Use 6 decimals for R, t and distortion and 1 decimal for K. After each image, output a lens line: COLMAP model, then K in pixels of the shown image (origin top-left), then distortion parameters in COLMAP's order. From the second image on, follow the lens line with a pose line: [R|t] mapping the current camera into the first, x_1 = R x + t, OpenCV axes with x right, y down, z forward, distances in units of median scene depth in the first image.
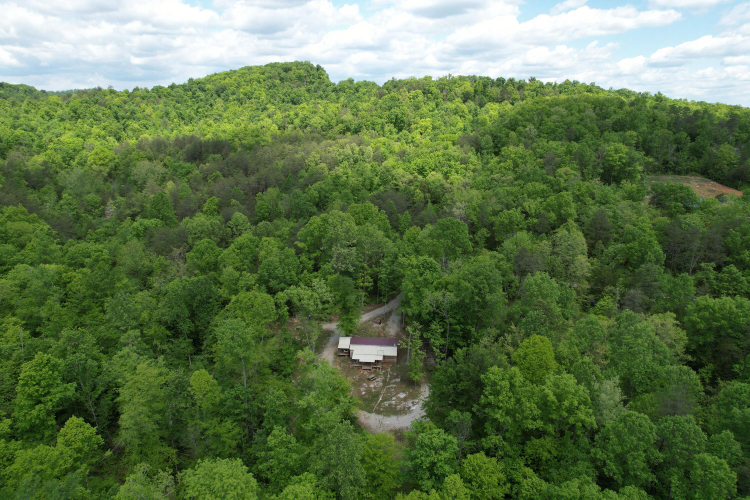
lens RADIAL K [[490.1, 0, 371.4], [0, 490.1, 252.3], [0, 0, 1]] dist [-0.008273, -0.001370]
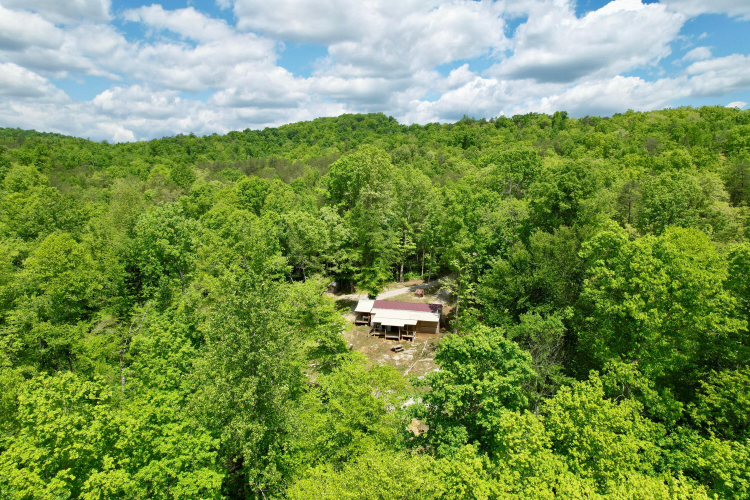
lens RADIAL K [[490.1, 0, 379.1], [0, 490.1, 251.0], [0, 0, 1]] dist [-0.008273, -0.001370]
pose [[0.990850, 0.023864, -0.132841, 0.058777], [-0.041929, 0.989971, -0.134903, 0.212372], [0.128290, 0.139239, 0.981914, 0.327576]]
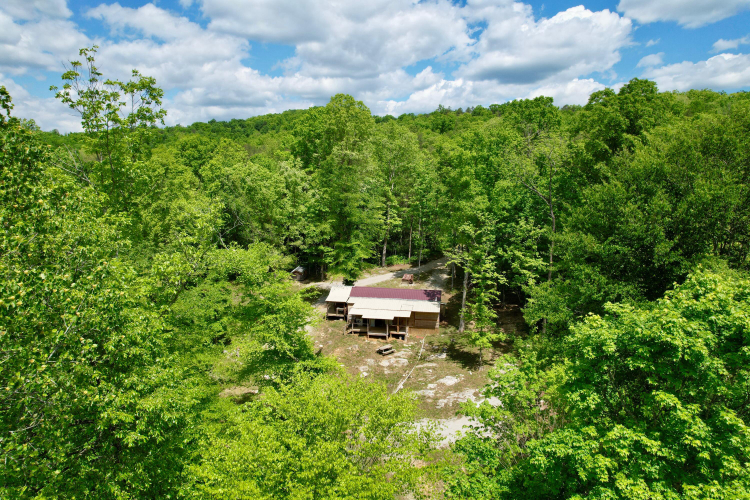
lens RADIAL K [[490.1, 0, 376.4], [0, 490.1, 248.6], [0, 0, 1]] dist [-0.008273, -0.001370]
pose [[0.996510, 0.013695, -0.082341, 0.028782], [-0.025235, 0.989718, -0.140789, 0.221616], [0.079566, 0.142375, 0.986610, 0.505375]]
